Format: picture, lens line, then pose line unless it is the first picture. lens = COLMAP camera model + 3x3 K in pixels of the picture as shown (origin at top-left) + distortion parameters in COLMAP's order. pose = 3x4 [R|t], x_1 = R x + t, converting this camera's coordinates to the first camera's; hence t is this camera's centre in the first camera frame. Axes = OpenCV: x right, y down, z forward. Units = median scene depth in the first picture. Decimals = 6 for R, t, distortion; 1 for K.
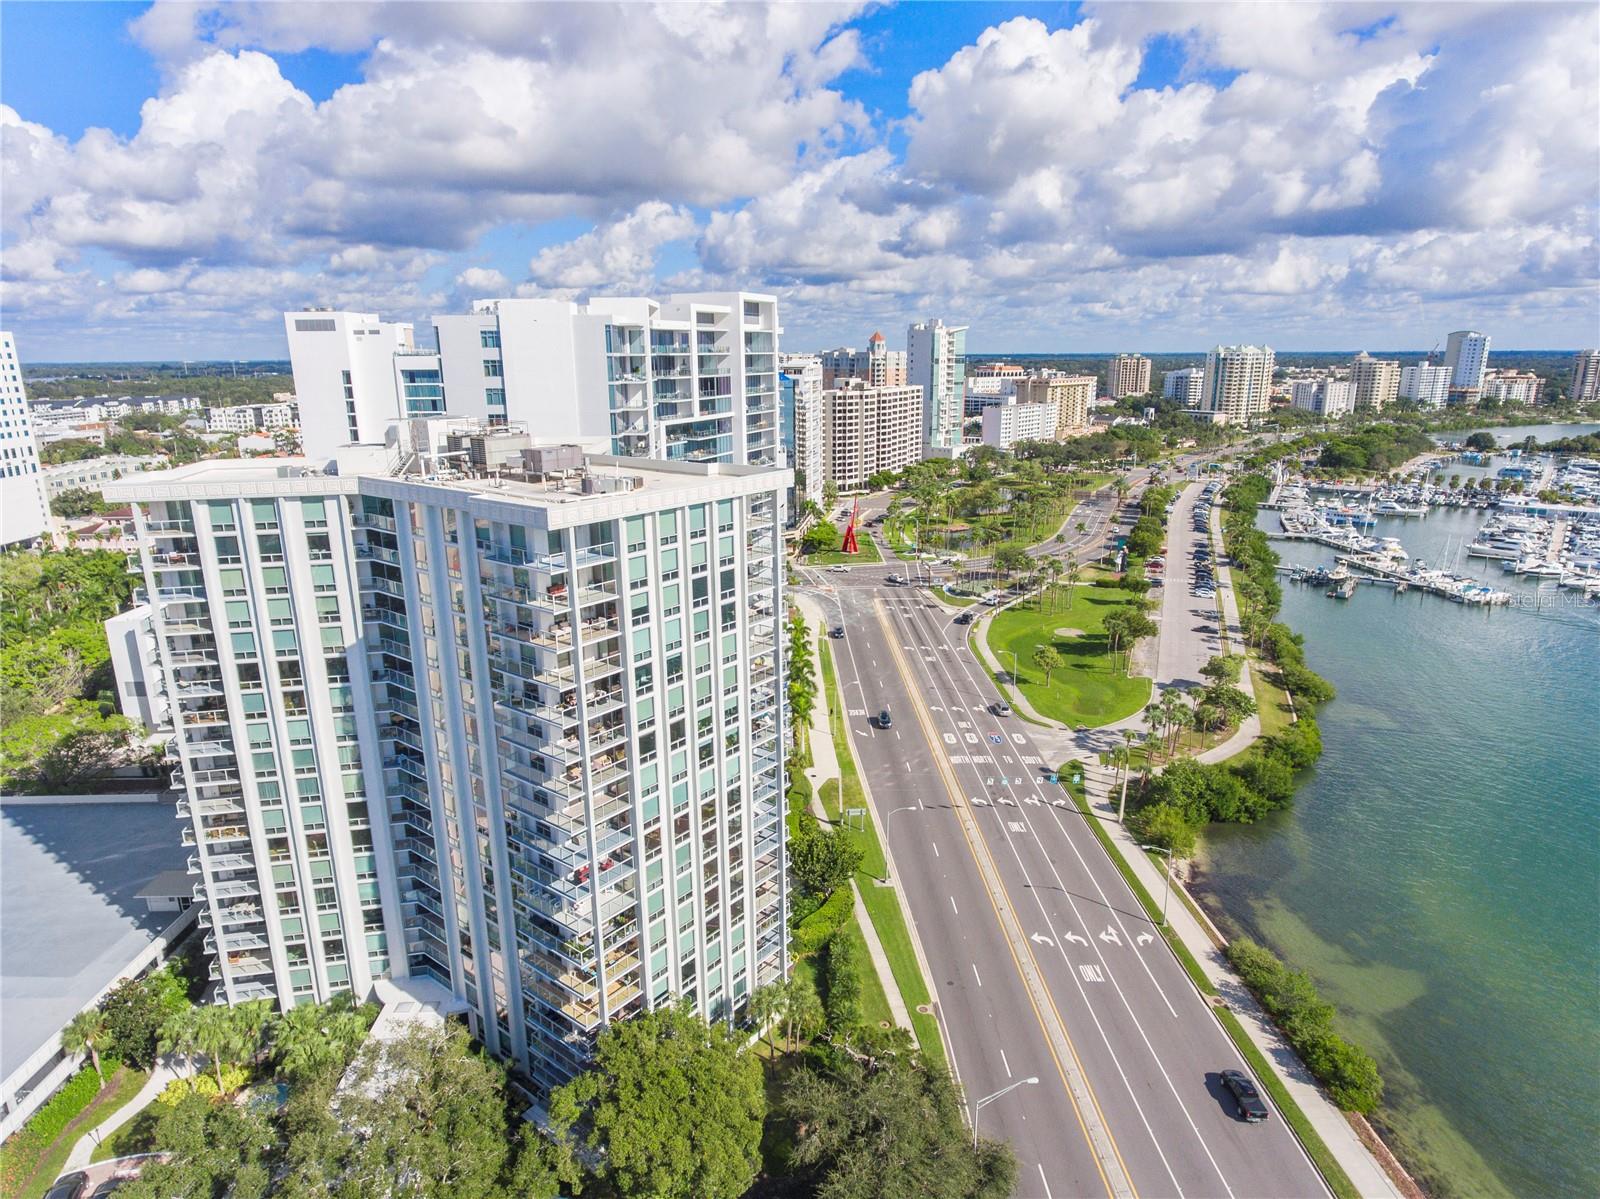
lens RADIAL K [[943.0, 0, 800.0], [0, 943.0, 599.5], [0, 0, 1]] dist [0.004355, 0.000235]
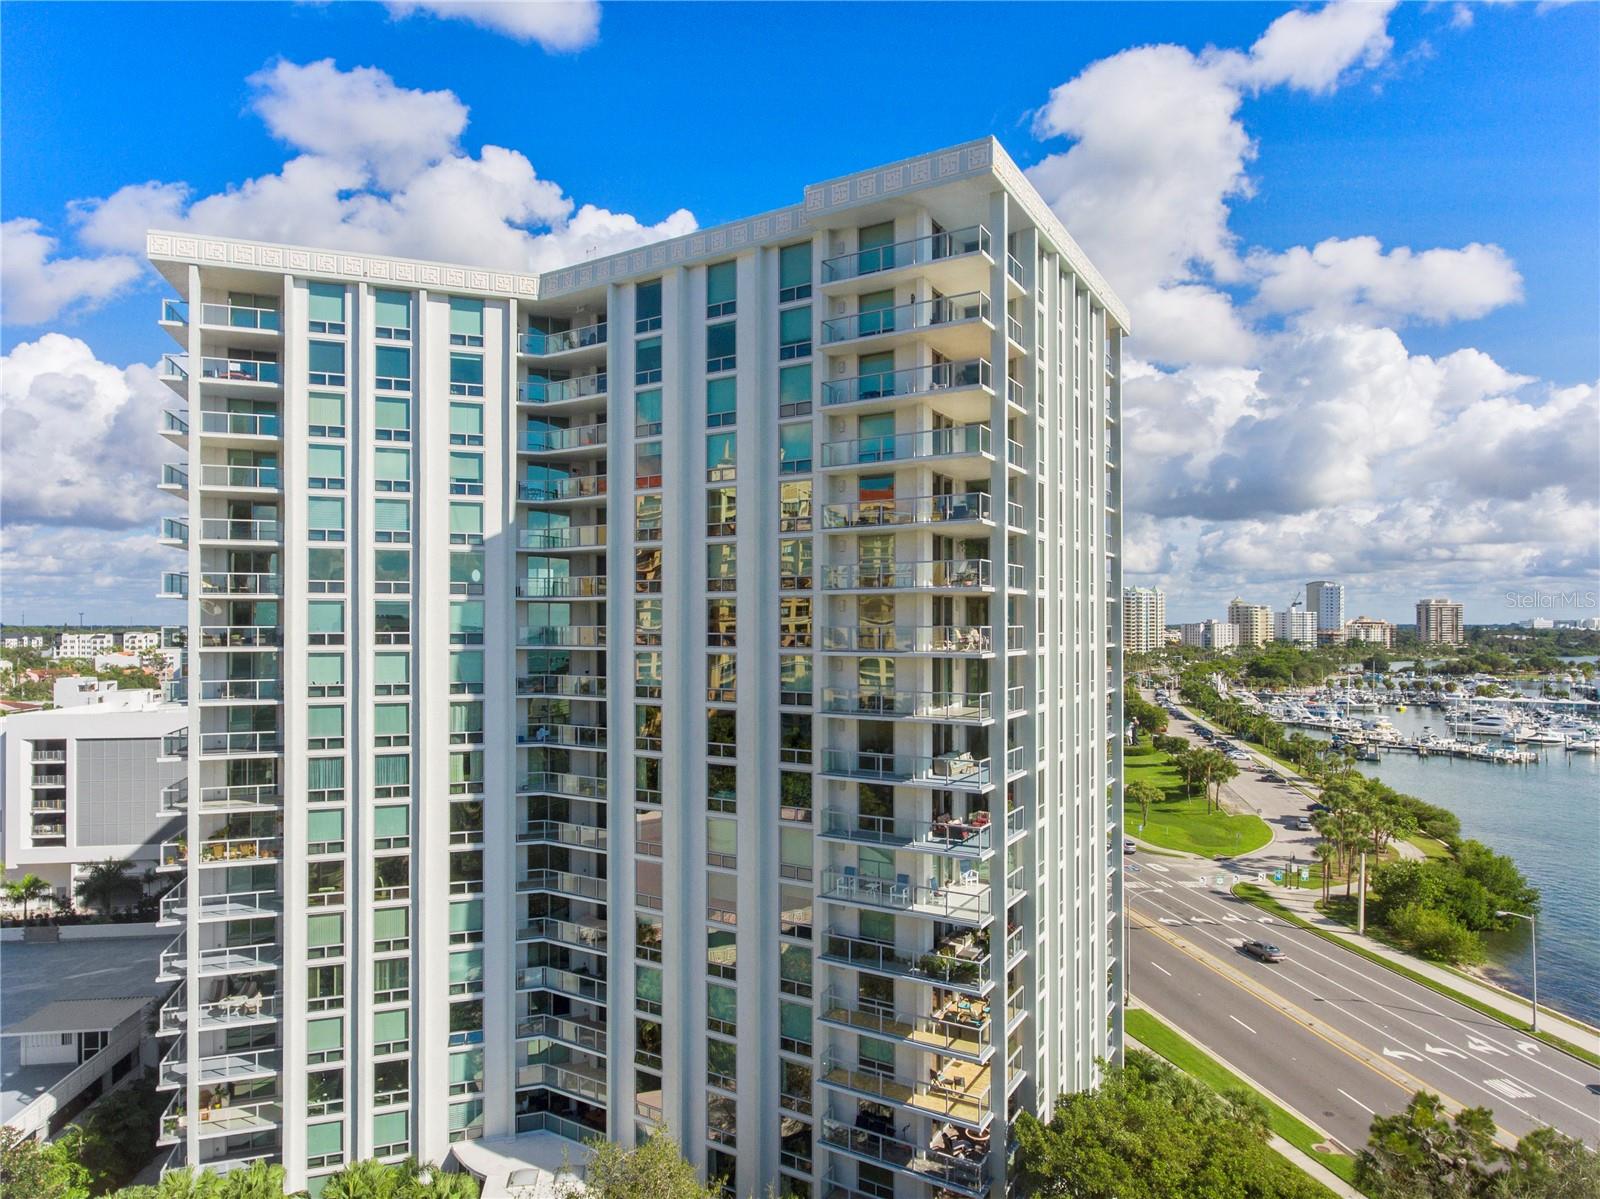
lens RADIAL K [[941.1, 0, 789.1], [0, 941.1, 621.4], [0, 0, 1]] dist [0.000098, 0.000469]
pose [[0.992024, 0.010666, 0.125593, -0.338936], [0.023007, 0.964351, -0.263623, 0.266076], [-0.123928, 0.264411, 0.956415, 0.359904]]
